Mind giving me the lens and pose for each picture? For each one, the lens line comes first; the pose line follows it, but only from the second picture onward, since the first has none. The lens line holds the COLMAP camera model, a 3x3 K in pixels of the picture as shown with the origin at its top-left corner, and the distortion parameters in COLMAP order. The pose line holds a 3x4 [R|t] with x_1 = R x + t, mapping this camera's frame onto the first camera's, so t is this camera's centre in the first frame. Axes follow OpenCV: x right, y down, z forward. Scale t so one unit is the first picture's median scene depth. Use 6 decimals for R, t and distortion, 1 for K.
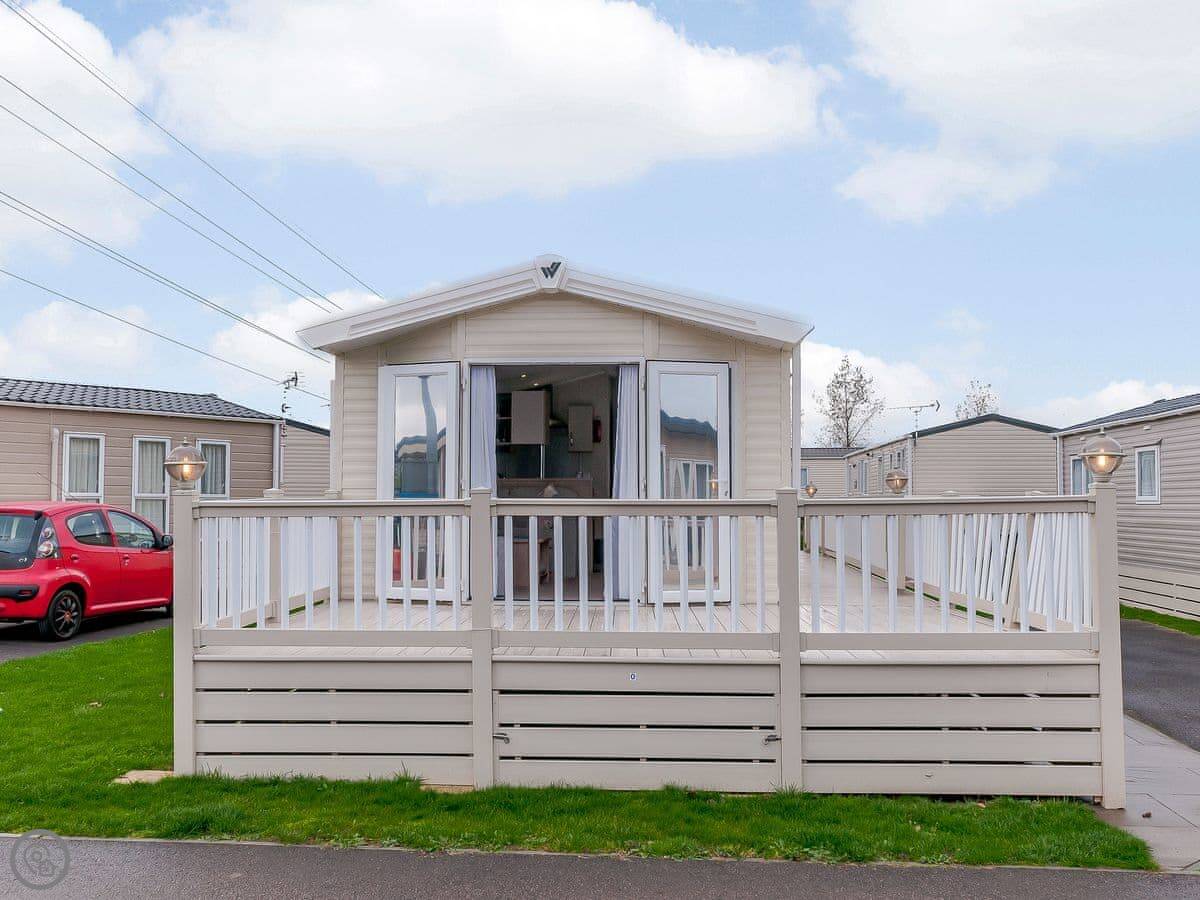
lens RADIAL K [[1098.4, 0, 626.6], [0, 1098.4, 454.1], [0, 0, 1]] dist [-0.010648, -0.000723]
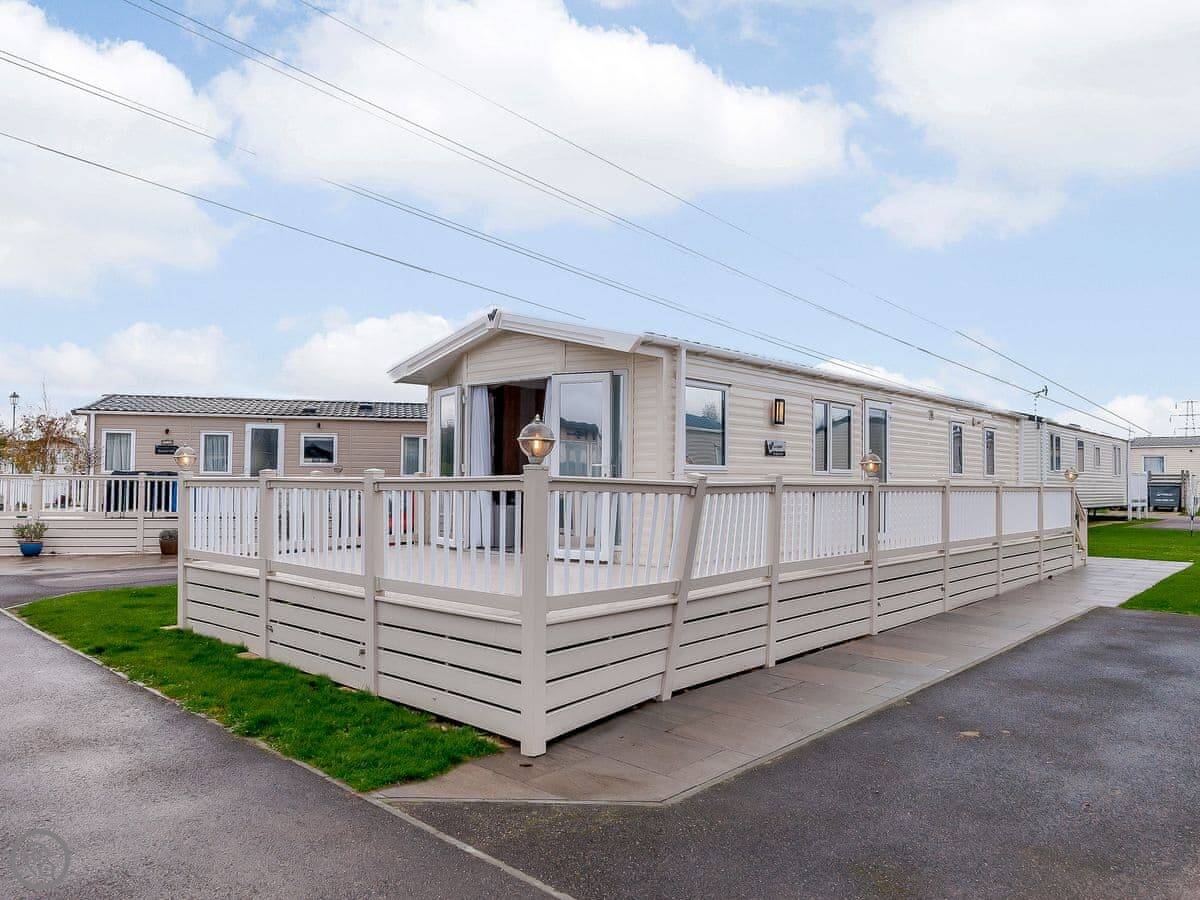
lens RADIAL K [[813.7, 0, 600.0], [0, 813.7, 450.0], [0, 0, 1]] dist [-0.033747, 0.000414]
pose [[0.793230, -0.015218, -0.608732, 0.667965], [0.015840, 0.999865, -0.004356, 0.010871], [0.608716, -0.006187, 0.793364, 0.257281]]
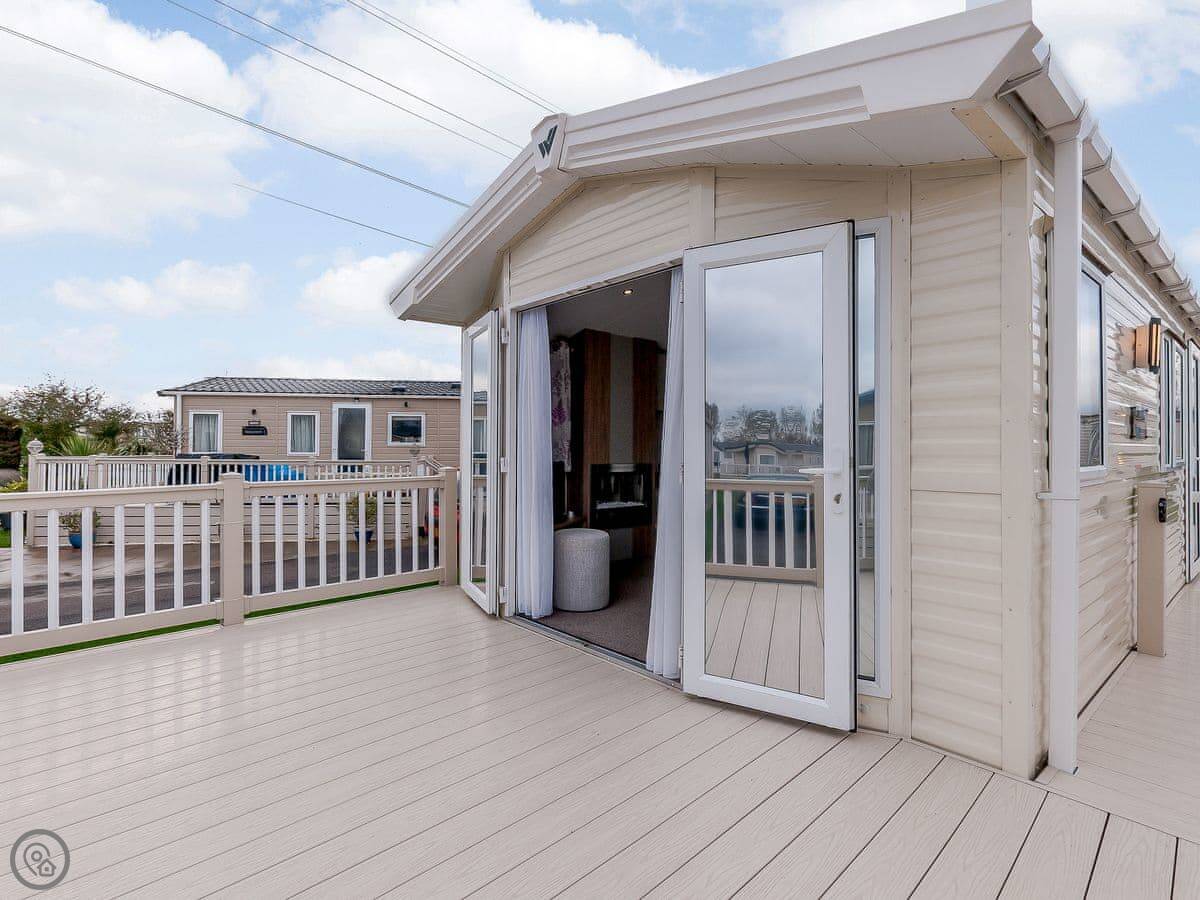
lens RADIAL K [[598.2, 0, 604.1], [0, 598.2, 452.4], [0, 0, 1]] dist [0.004656, 0.000412]
pose [[0.721588, 0.008375, -0.692272, 0.202465], [0.023650, 0.999045, 0.036737, 0.003930], [0.691918, -0.042881, 0.720701, 0.756031]]
